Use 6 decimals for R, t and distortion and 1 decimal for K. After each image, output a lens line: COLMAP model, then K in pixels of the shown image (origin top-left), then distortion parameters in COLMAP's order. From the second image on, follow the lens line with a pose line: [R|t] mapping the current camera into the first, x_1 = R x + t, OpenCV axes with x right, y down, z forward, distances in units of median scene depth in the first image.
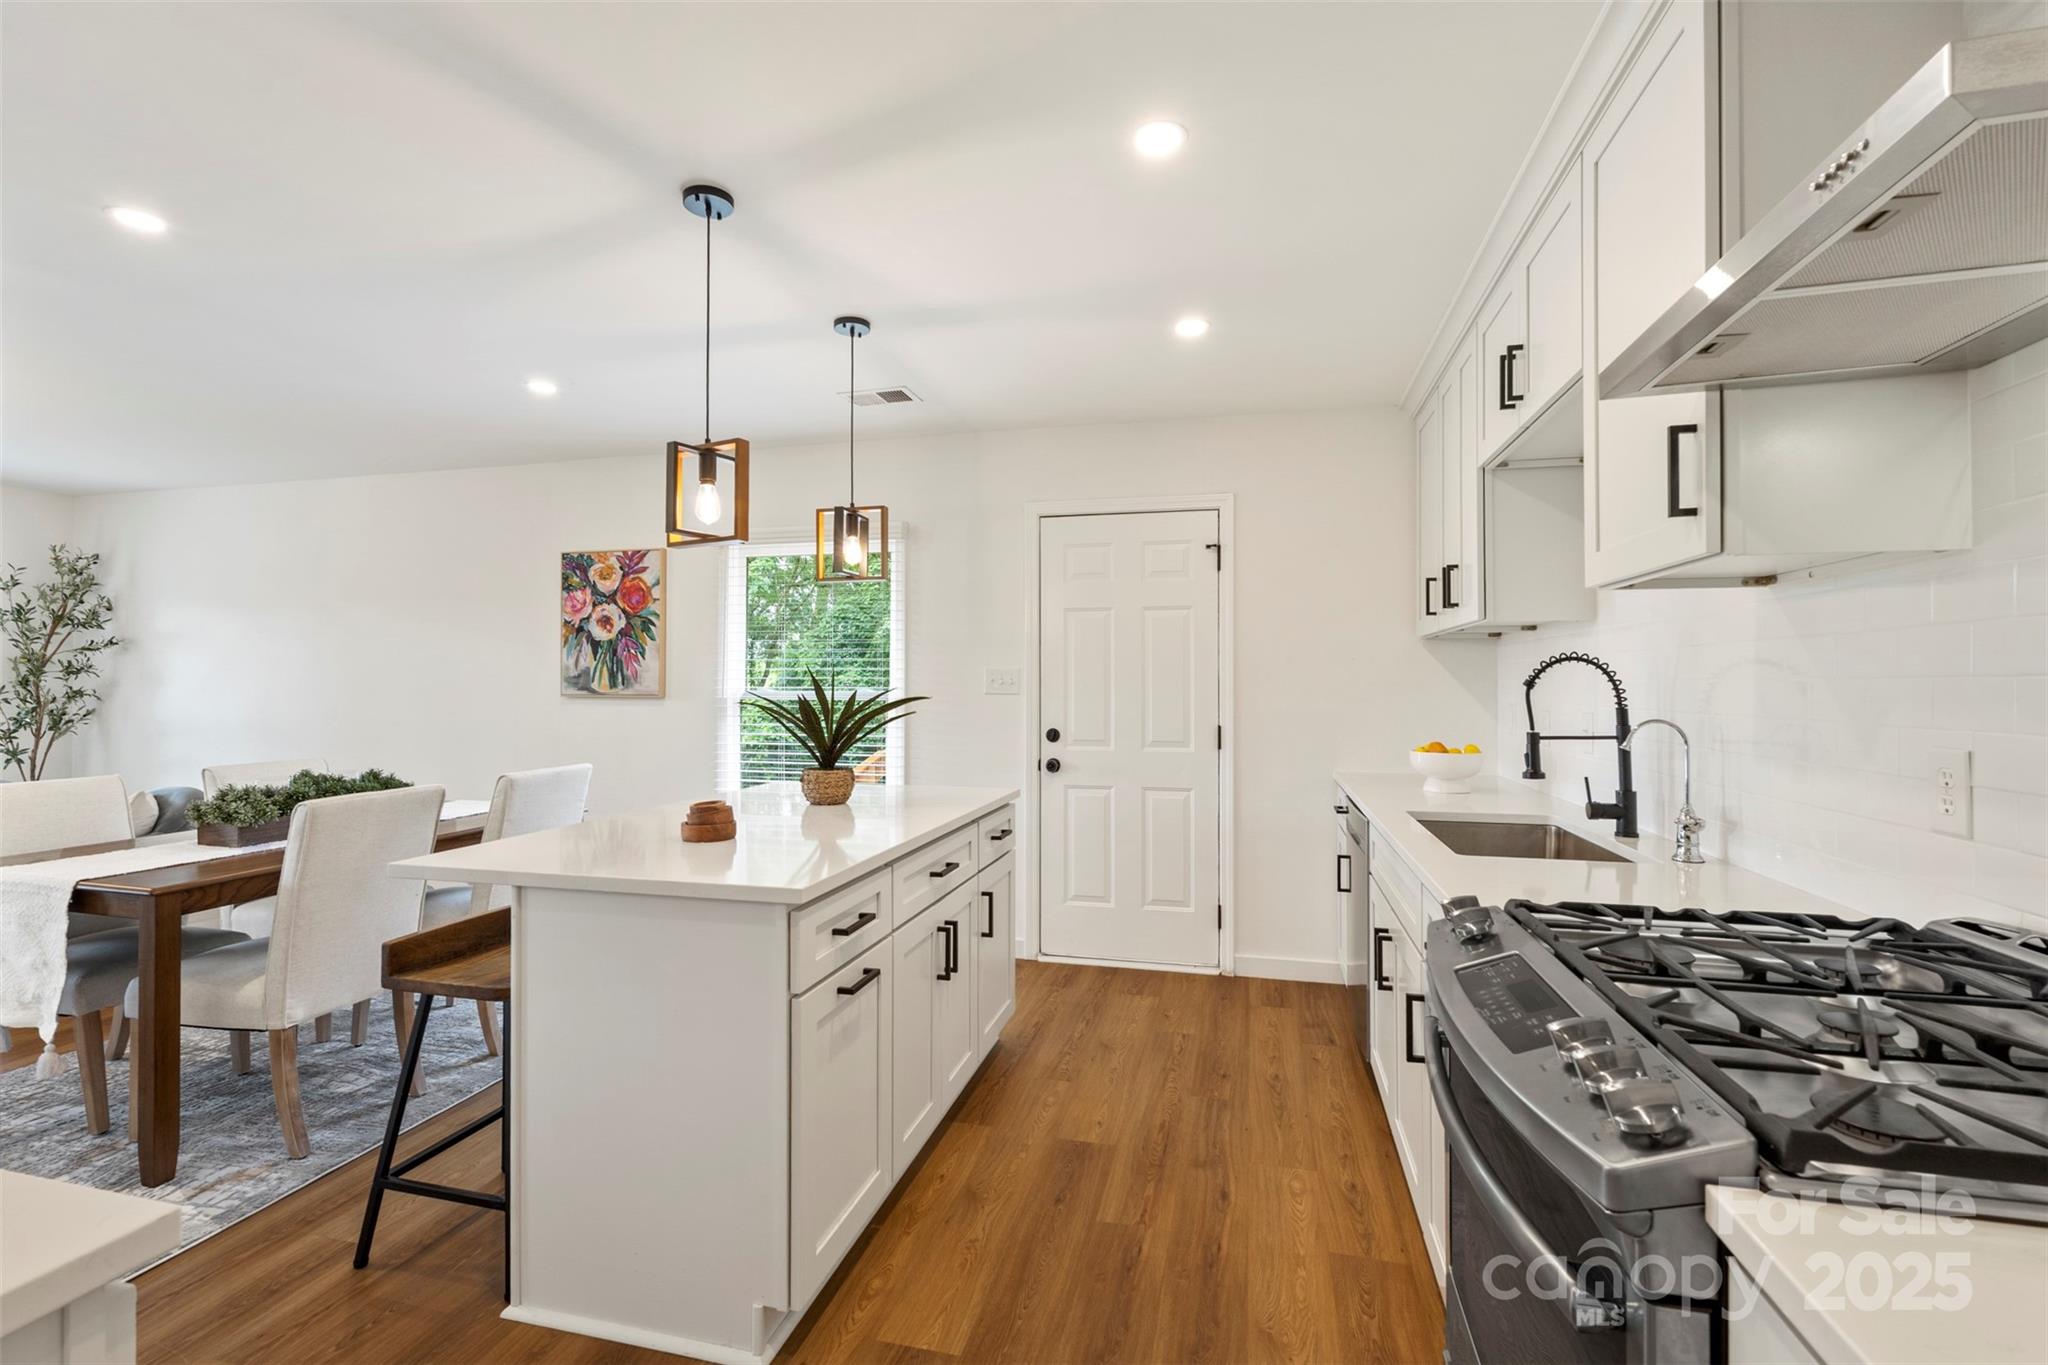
lens RADIAL K [[906.4, 0, 1023.1], [0, 906.4, 671.7], [0, 0, 1]] dist [-0.001665, -0.000216]
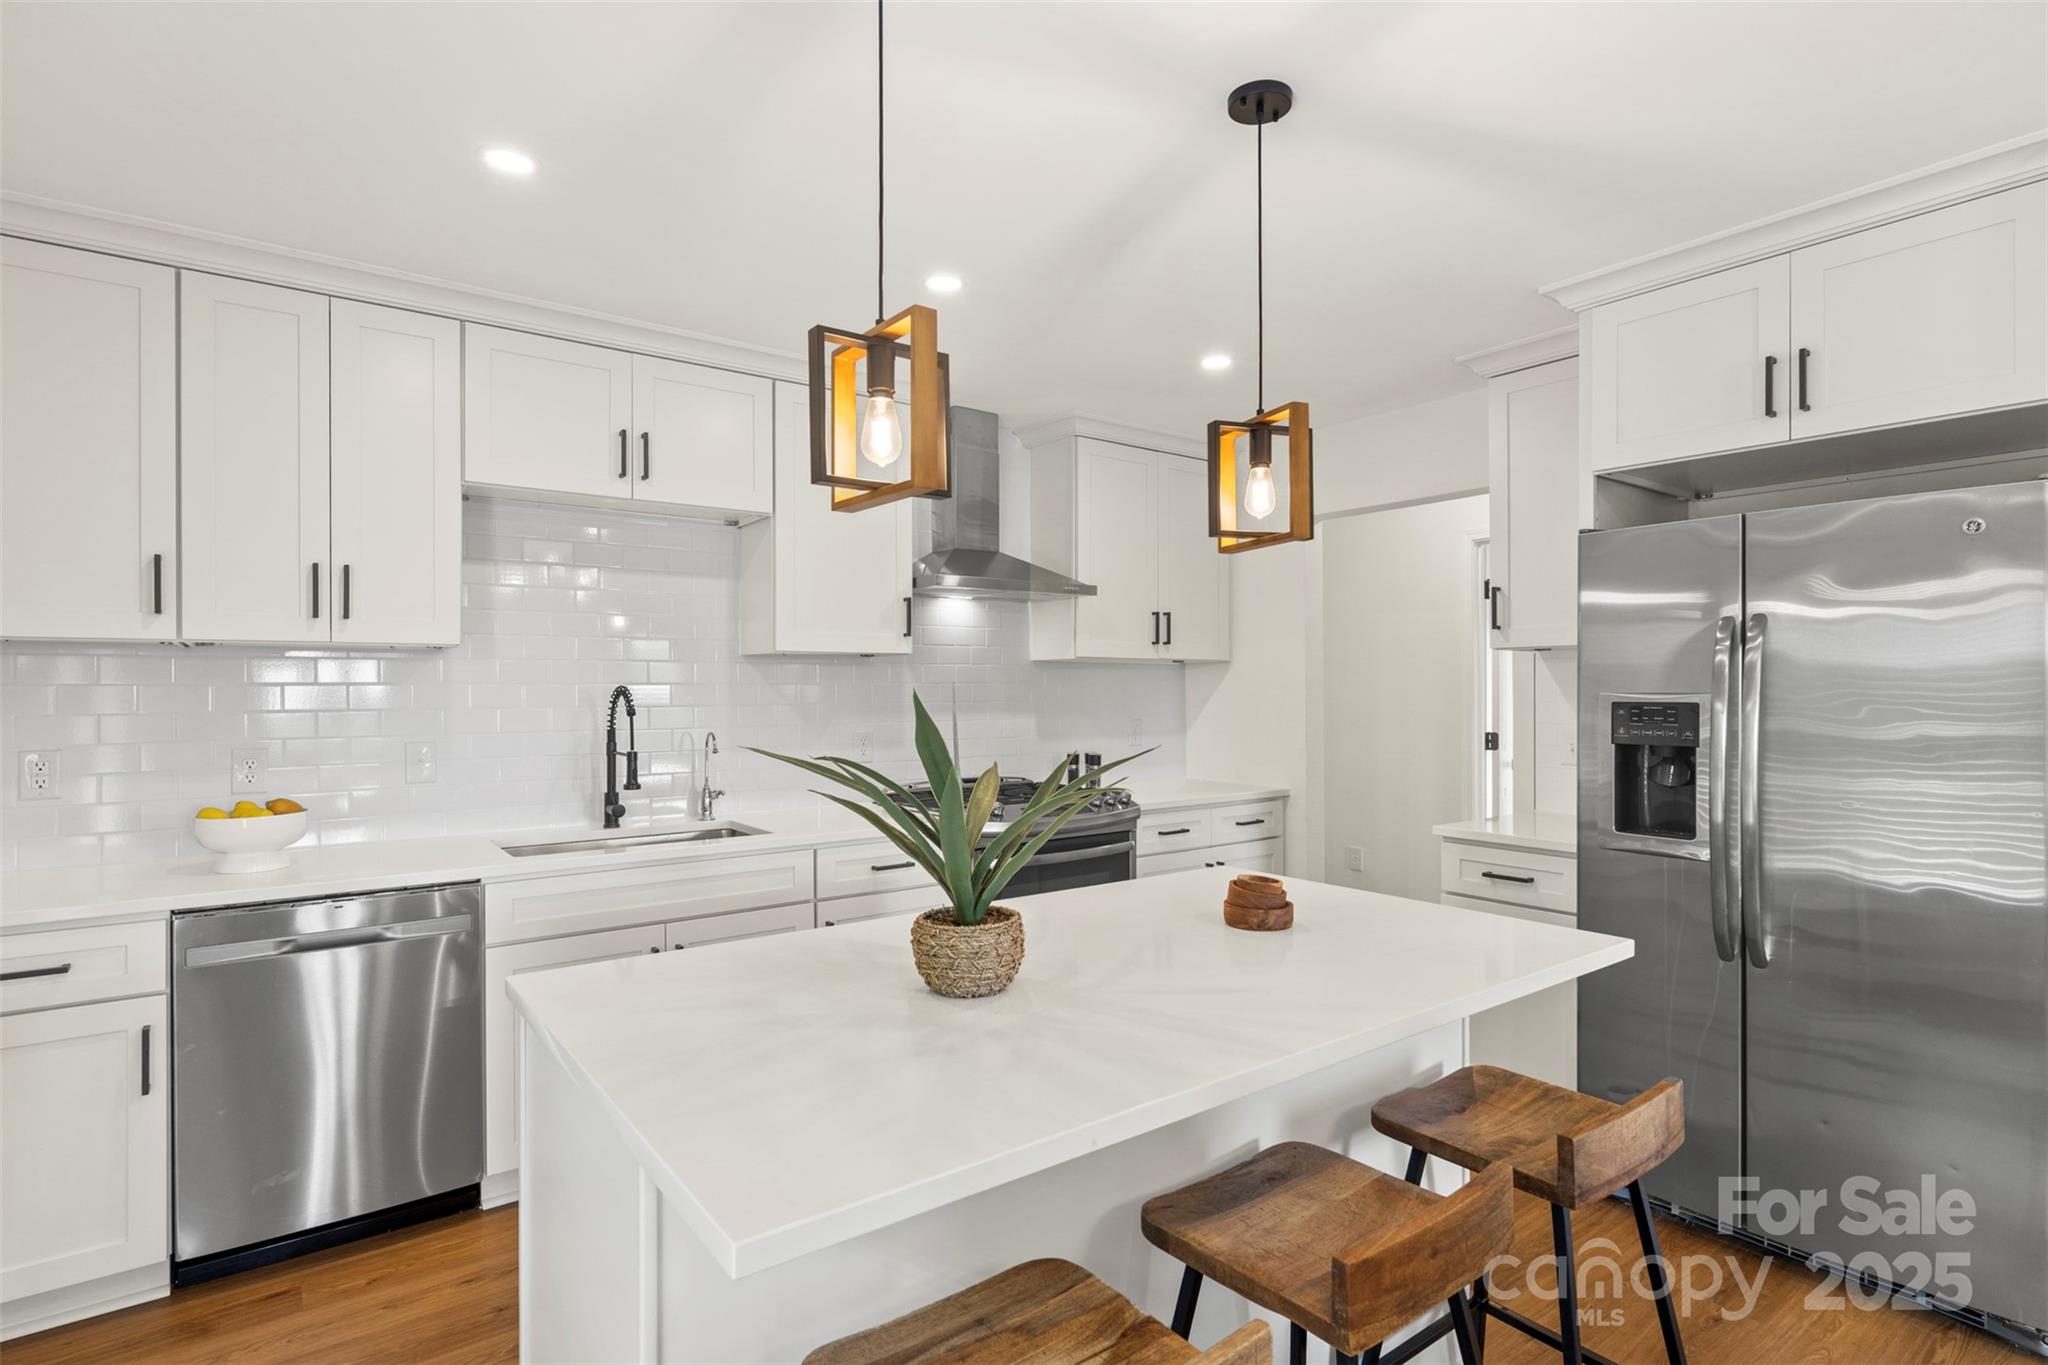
lens RADIAL K [[1020.8, 0, 1025.2], [0, 1020.8, 689.4], [0, 0, 1]] dist [0.000581, 0.000061]
pose [[-0.777389, 0.001112, 0.629019, -0.401387], [-0.004024, 0.999969, -0.006742, -0.005734], [-0.629007, -0.007773, -0.777361, 0.977402]]
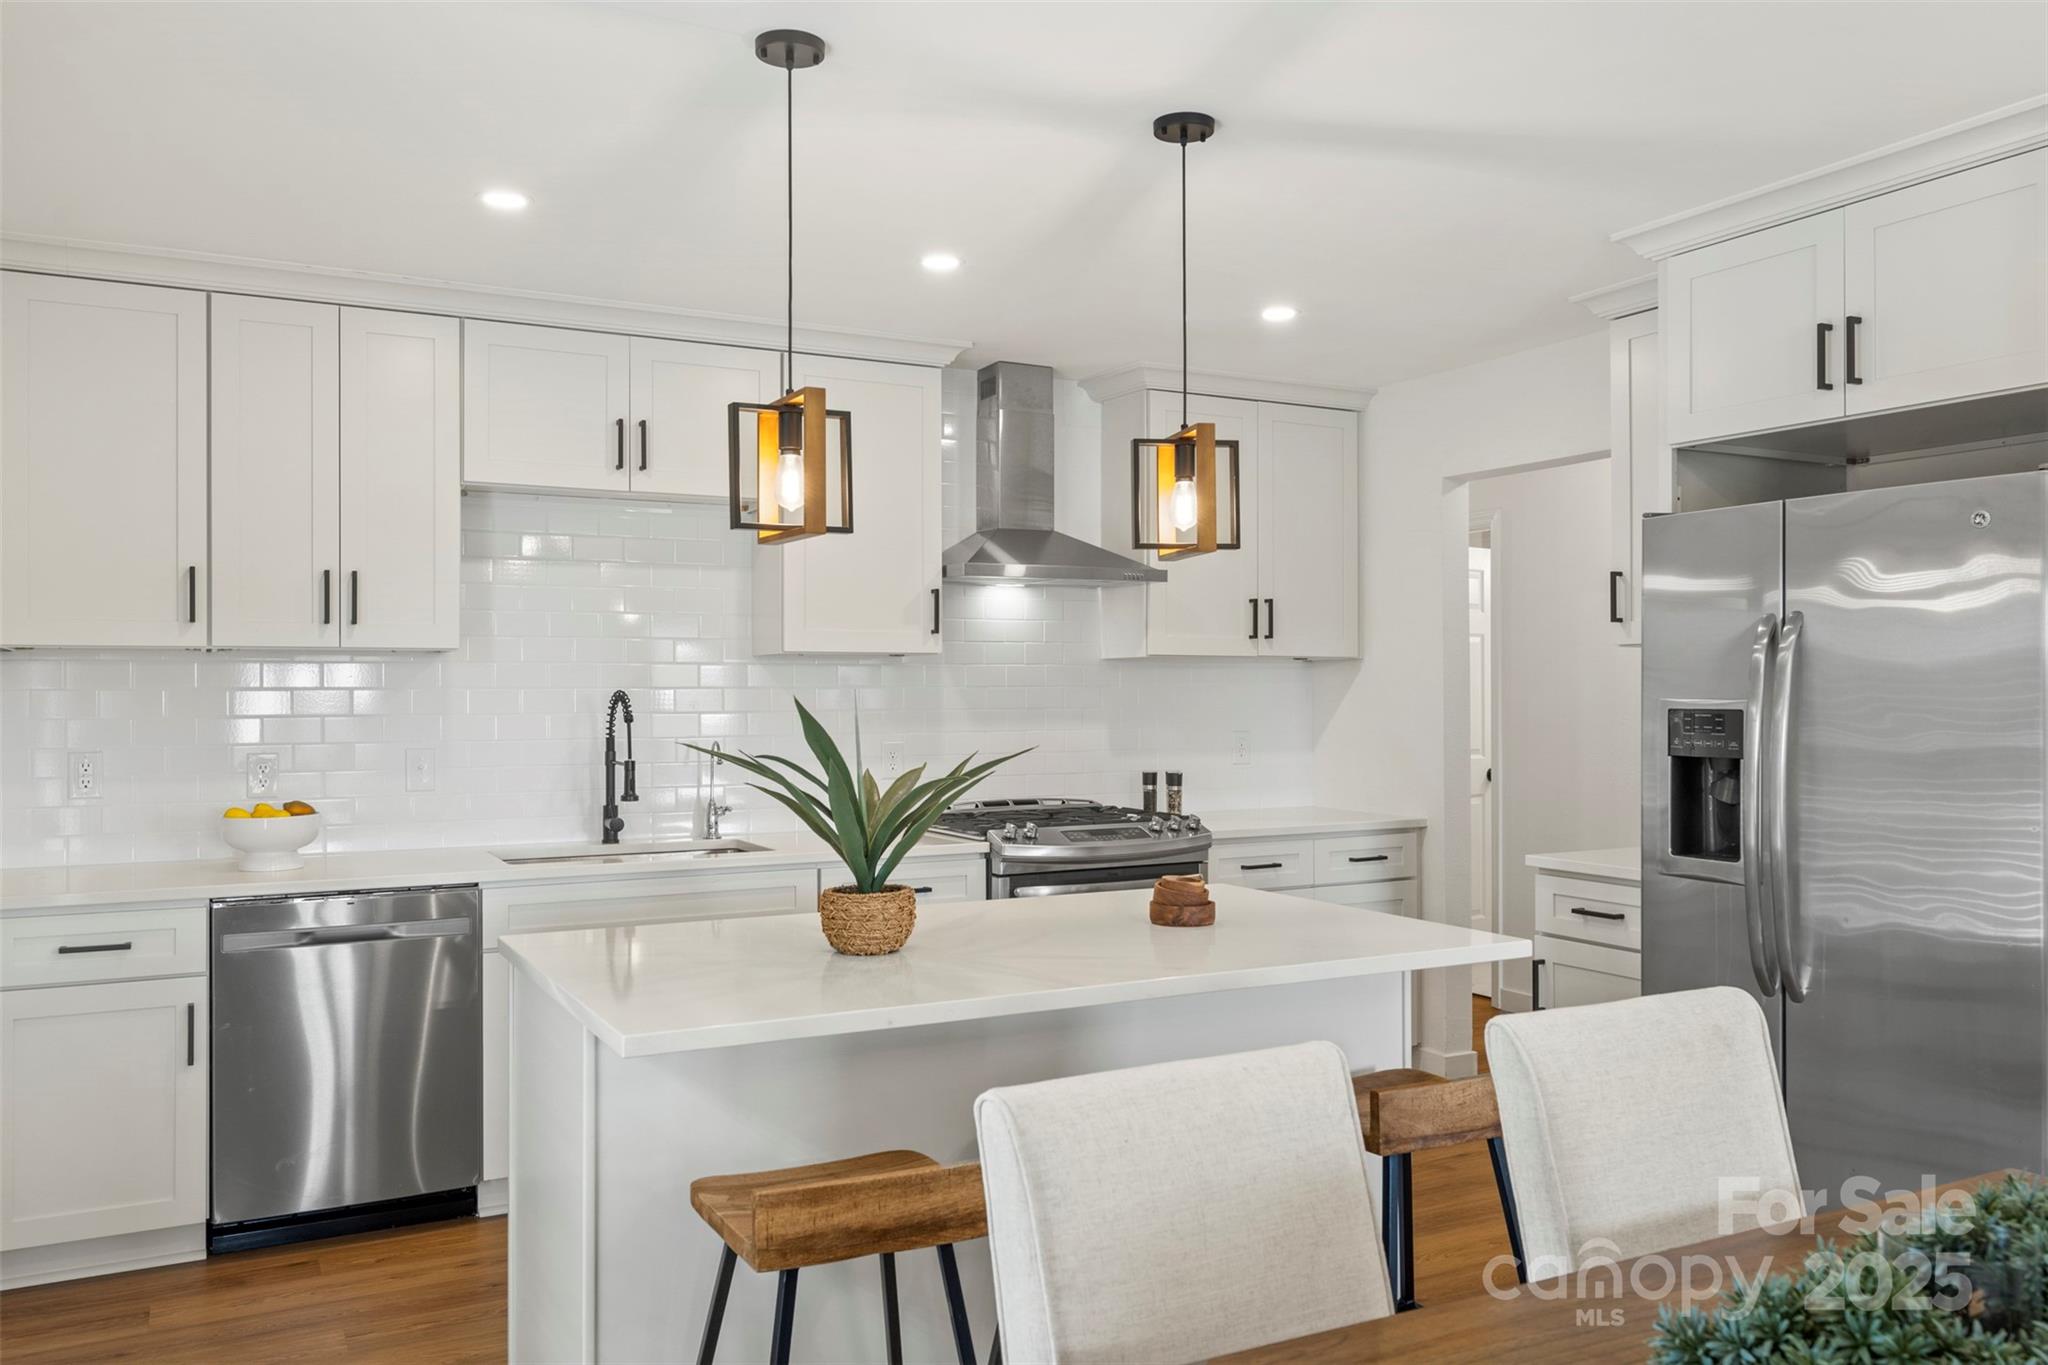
lens RADIAL K [[1555.7, 0, 1019.1], [0, 1555.7, 685.1], [0, 0, 1]] dist [0.005244, 0.007035]
pose [[-0.670317, 0.004507, 0.742062, -0.688634], [-0.005143, 0.999929, -0.010719, -0.005780], [-0.742057, -0.011002, -0.670246, 1.098941]]
